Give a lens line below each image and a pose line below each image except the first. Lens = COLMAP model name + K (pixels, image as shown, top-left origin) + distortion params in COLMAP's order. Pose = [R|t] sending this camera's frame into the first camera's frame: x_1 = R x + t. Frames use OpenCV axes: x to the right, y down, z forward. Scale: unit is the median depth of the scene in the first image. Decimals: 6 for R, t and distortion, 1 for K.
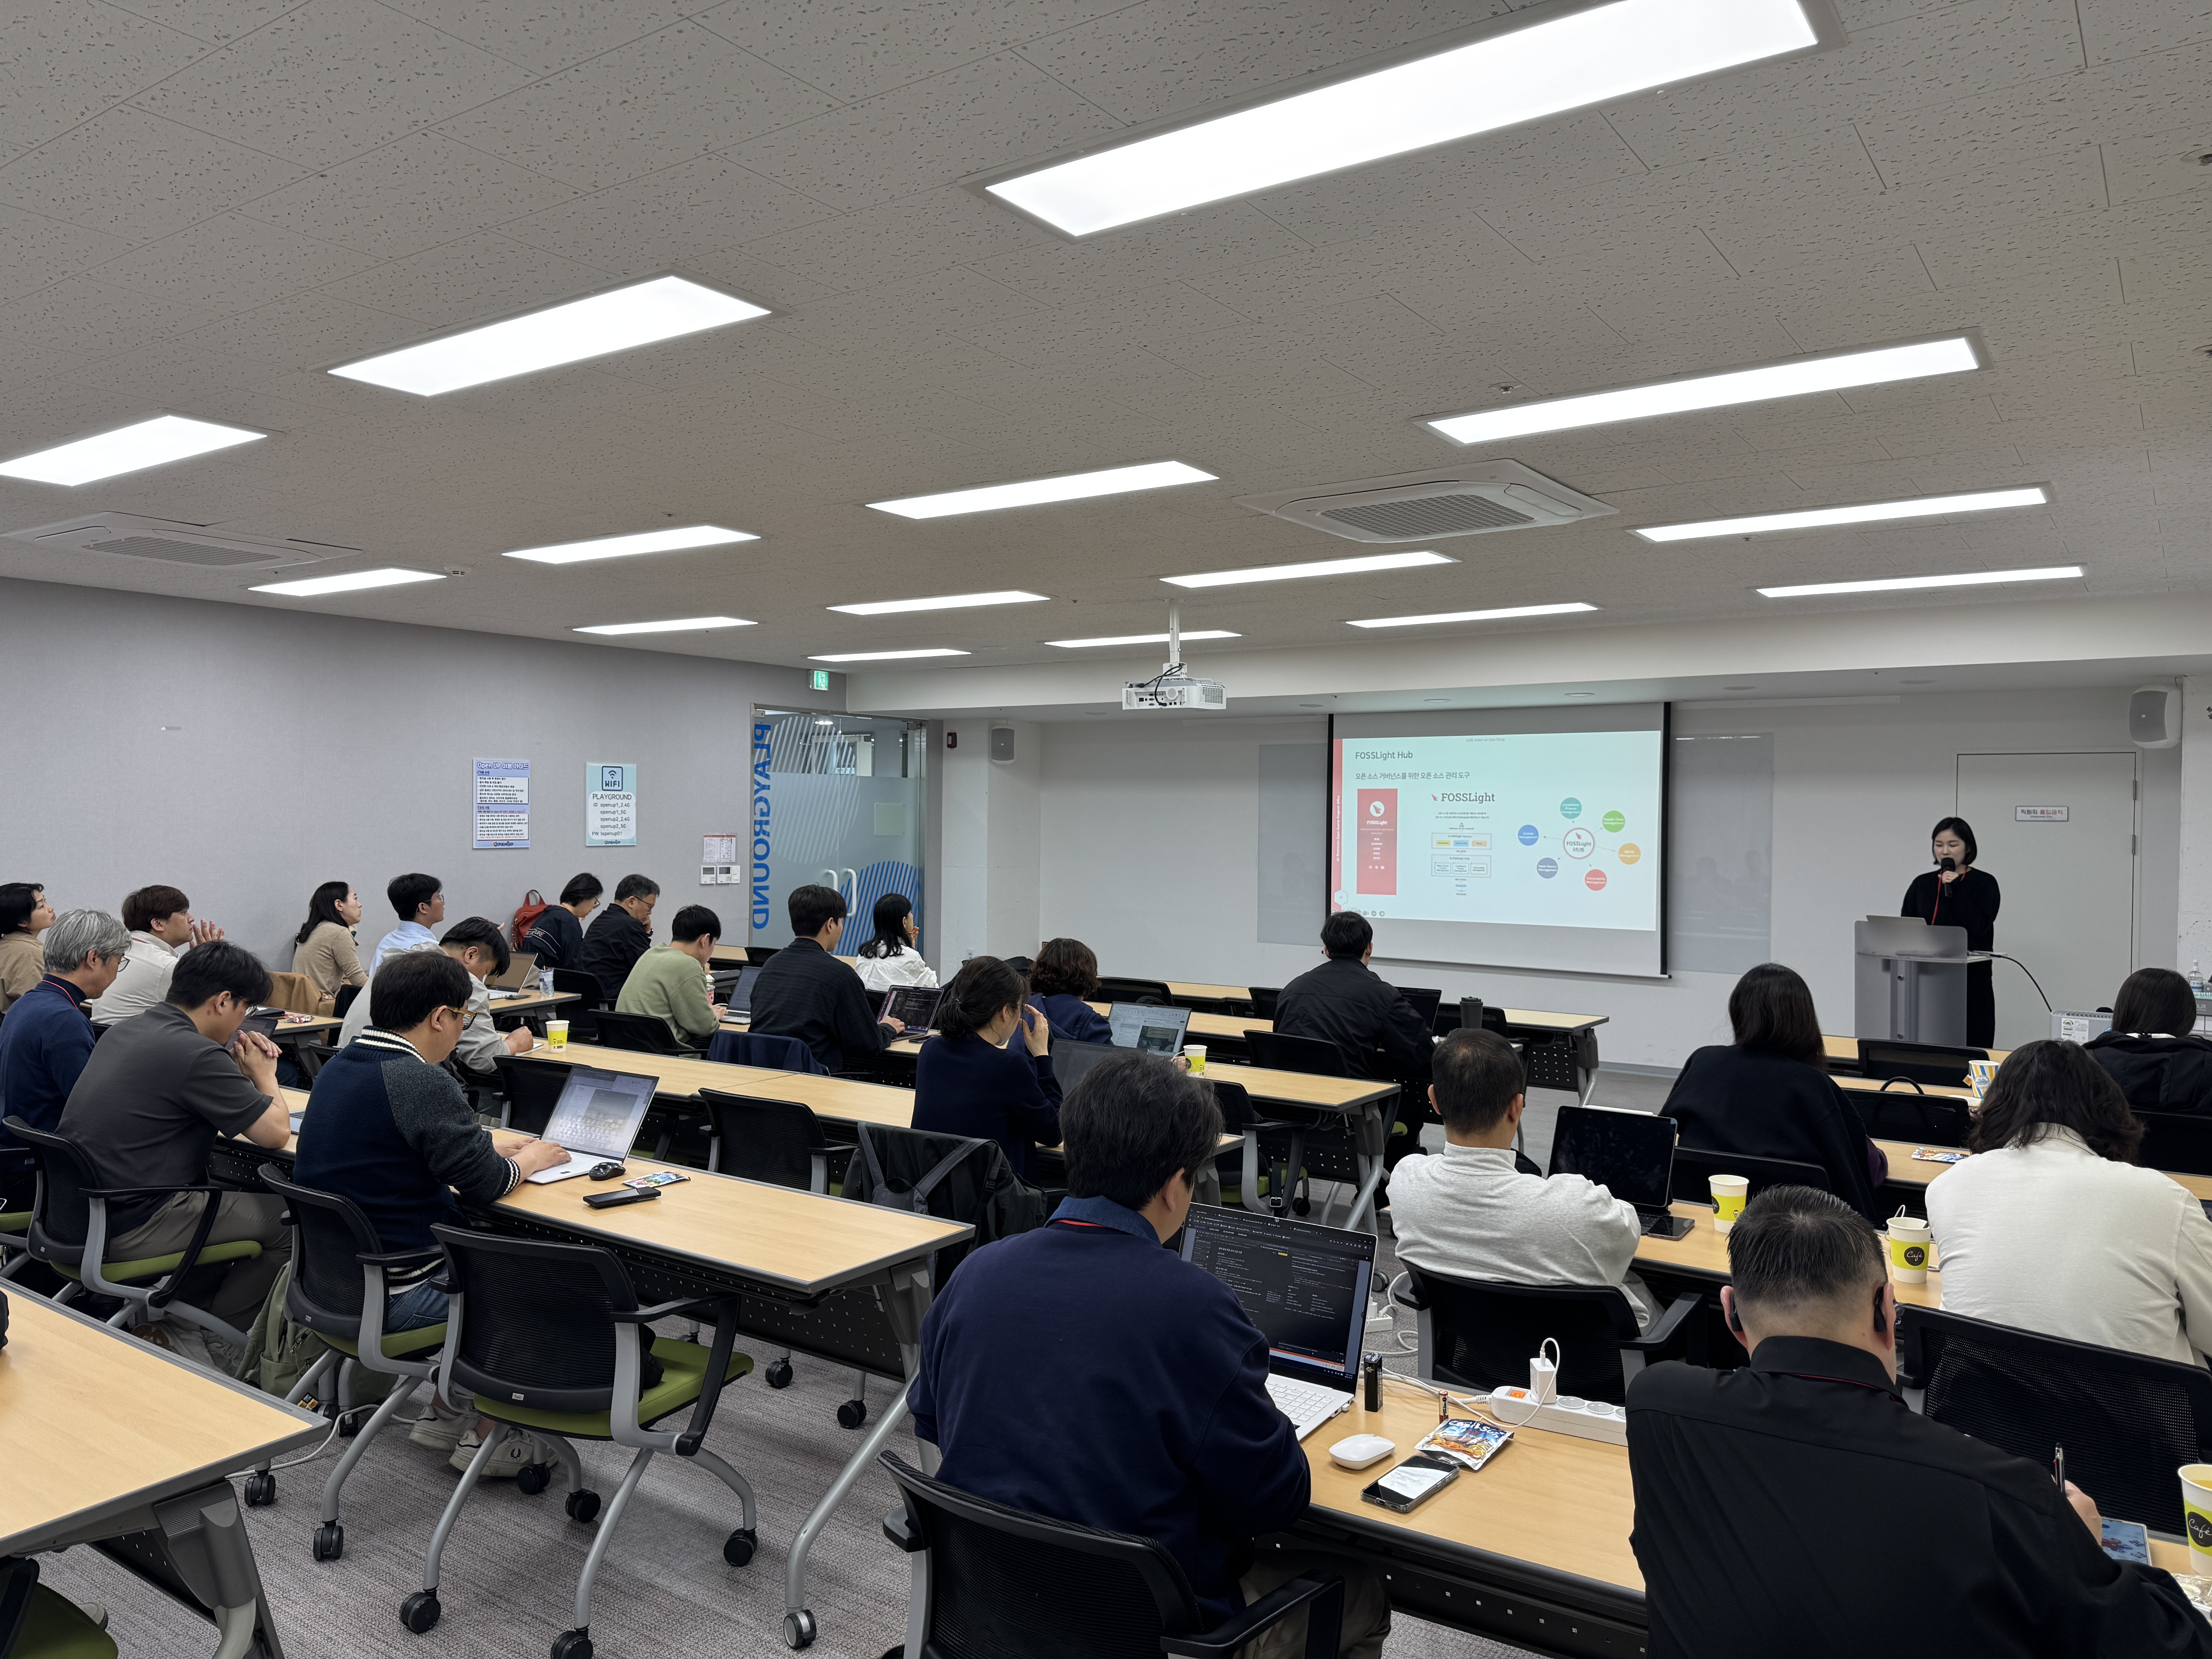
lens RADIAL K [[1572.7, 0, 1099.1], [0, 1572.7, 832.0], [0, 0, 1]] dist [0.136936, -0.197094]
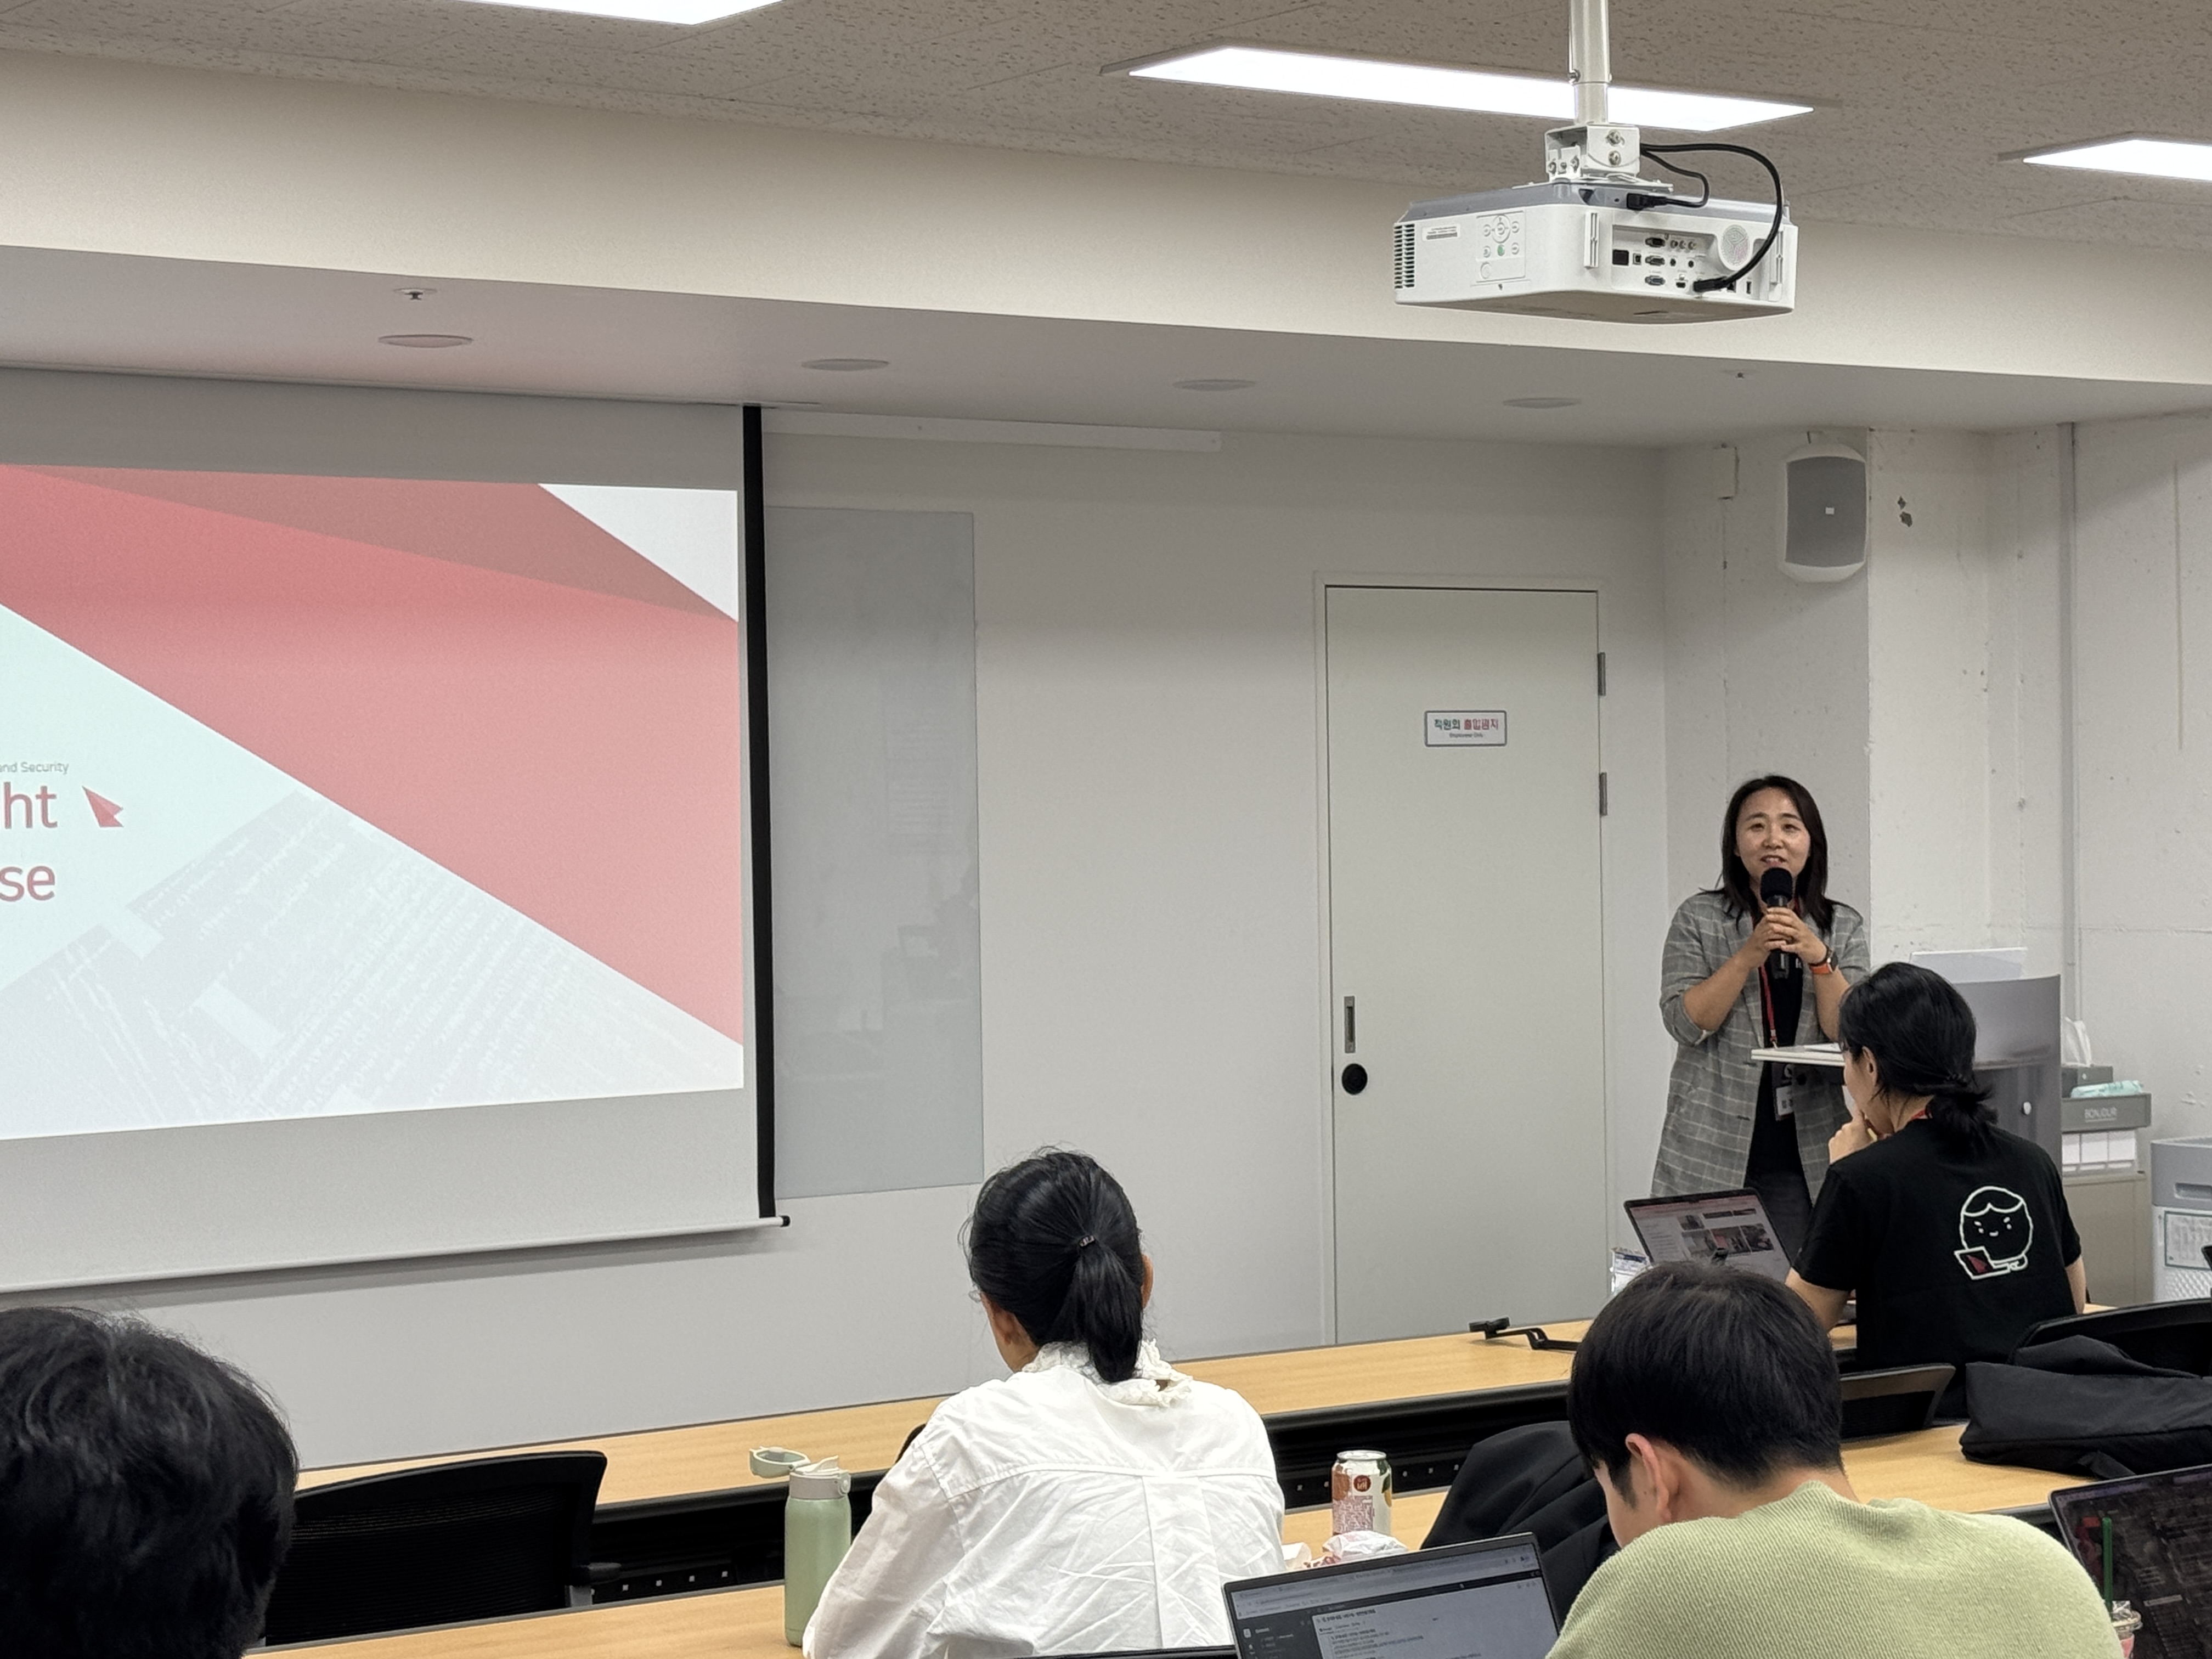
lens RADIAL K [[4382.7, 0, 1106.0], [0, 4382.7, 829.5], [0, 0, 1]] dist [0.138023, 0.041913]
pose [[0.319709, -0.023532, 0.947223, -0.497905], [0.028023, 0.999489, 0.015372, -0.004374], [-0.947101, 0.021629, 0.320206, 0.636005]]
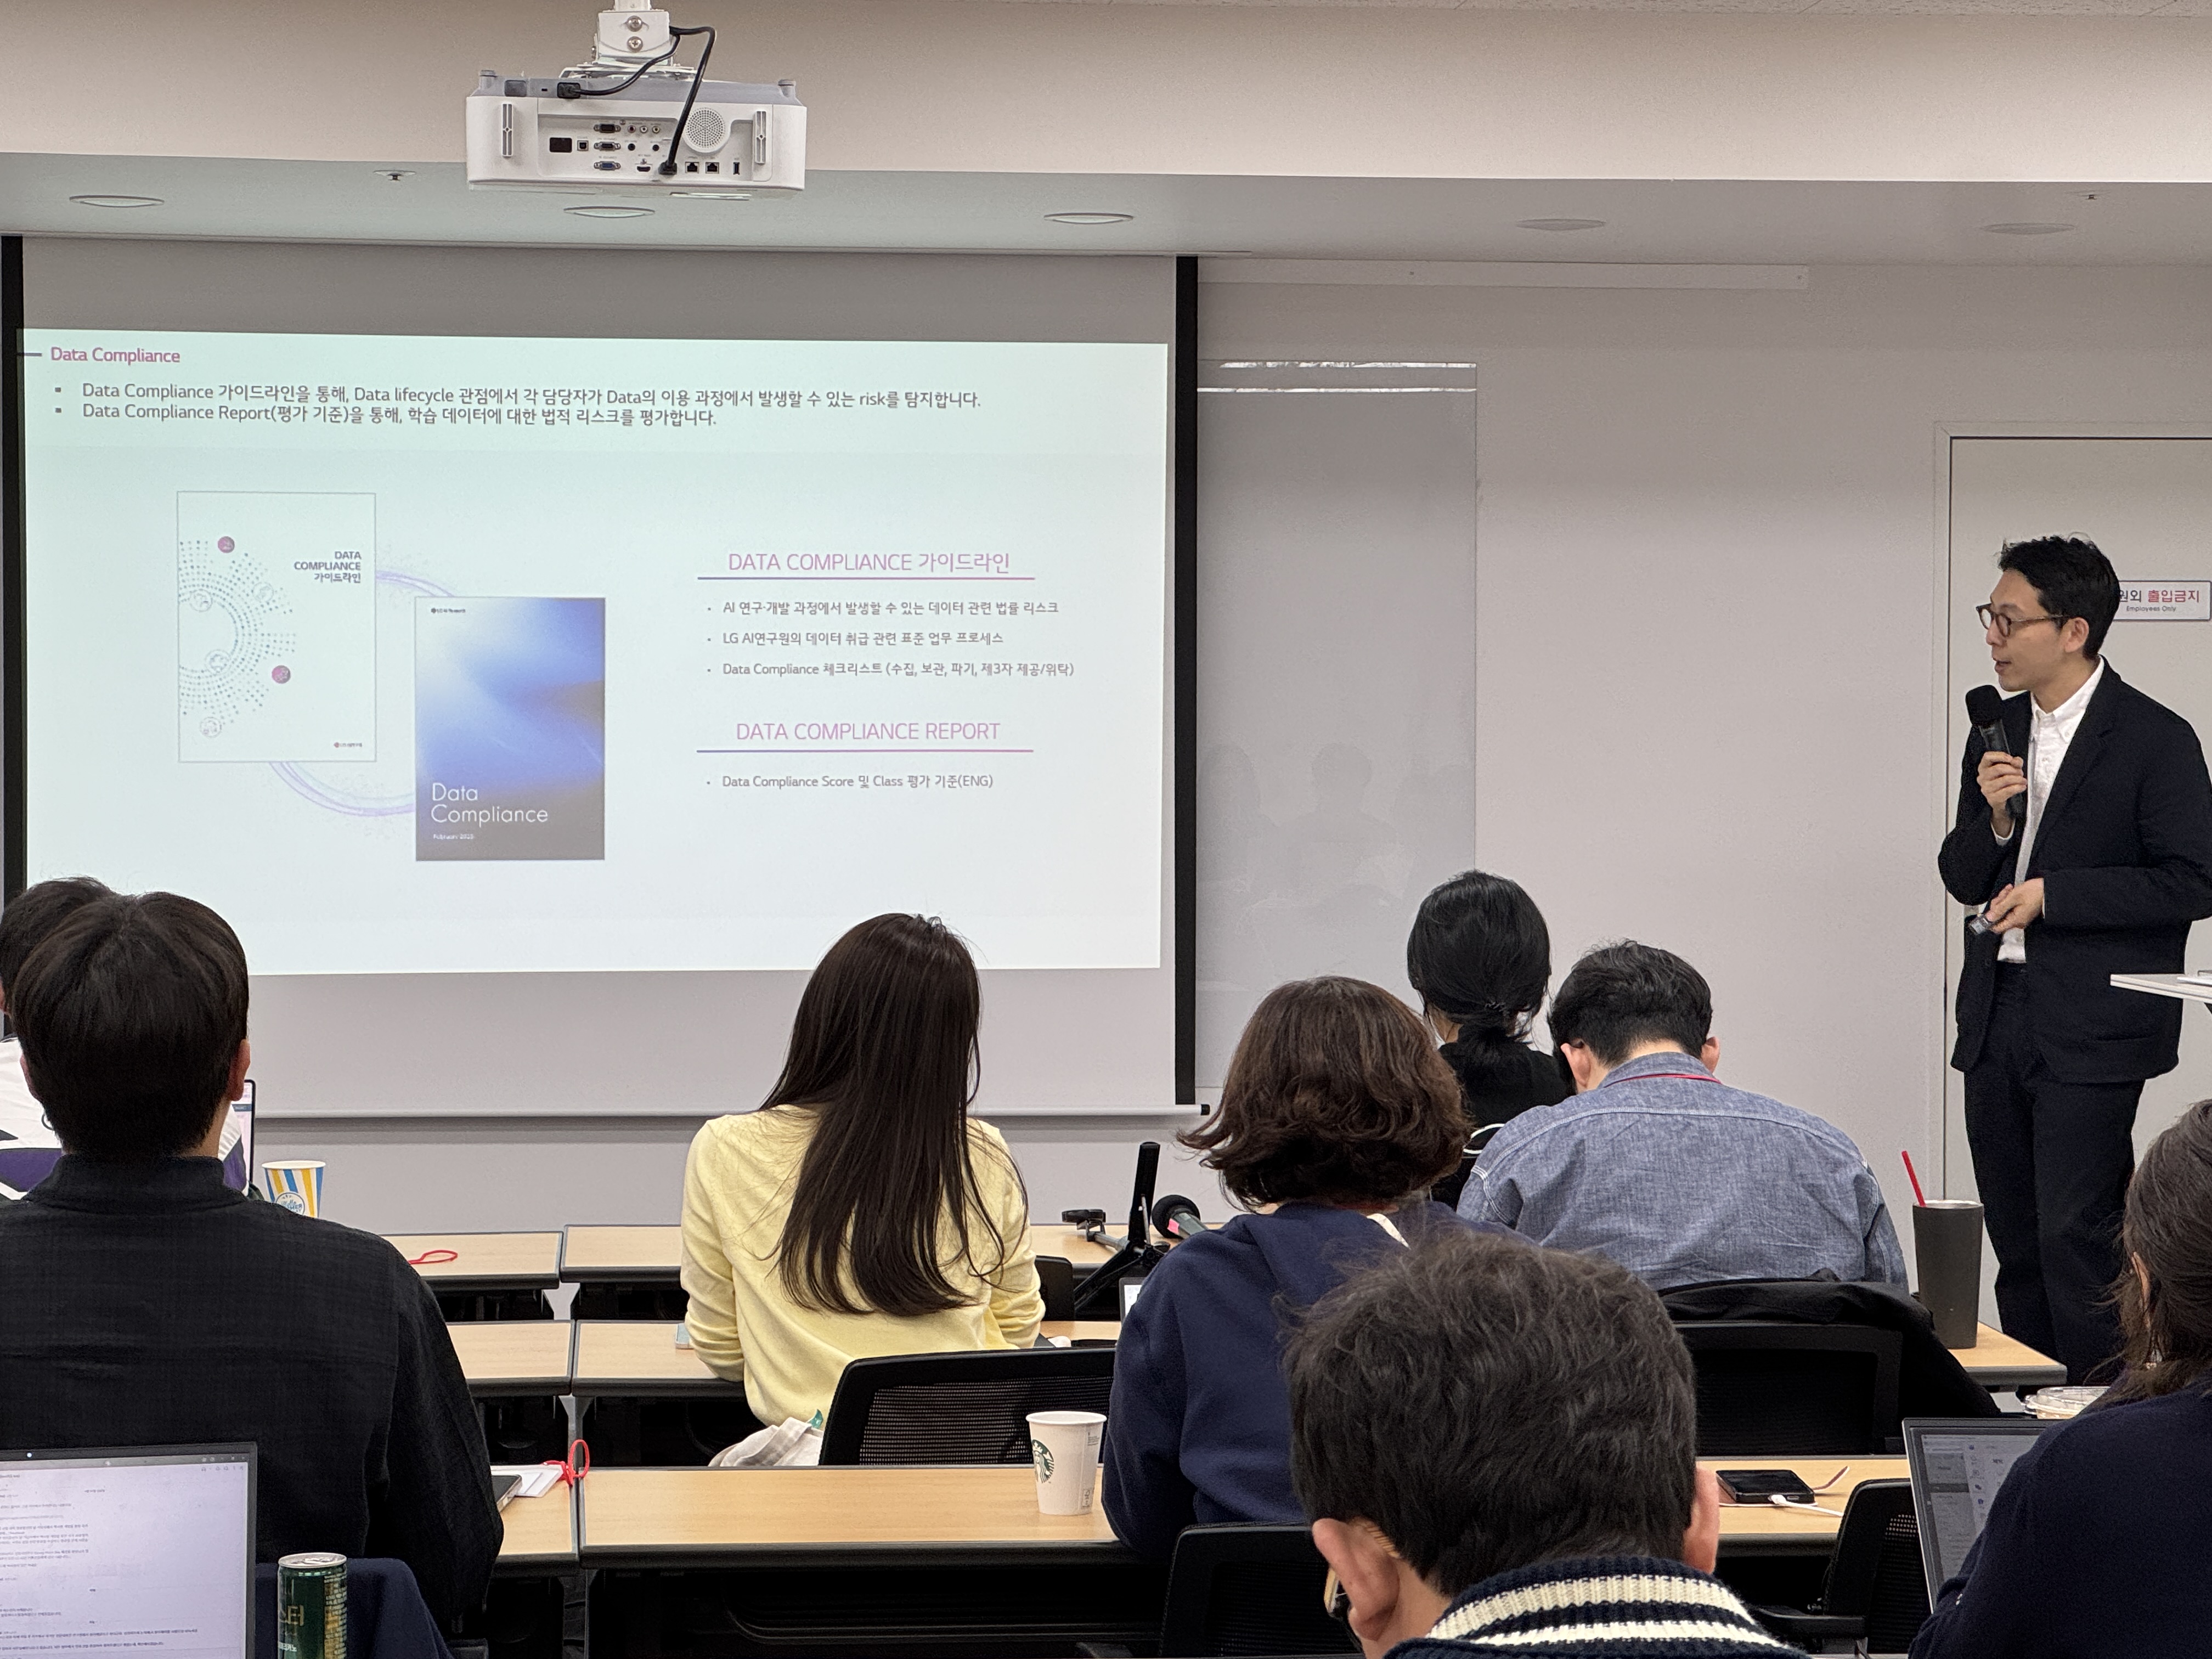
lens RADIAL K [[5298.3, 0, 1106.0], [0, 5298.3, 829.5], [0, 0, 1]] dist [0.078878, 1.258224]
pose [[0.752455, -0.026987, 0.658091, -0.361511], [0.011380, 0.999544, 0.027978, 0.003881], [-0.658545, -0.013563, 0.752419, 0.206651]]
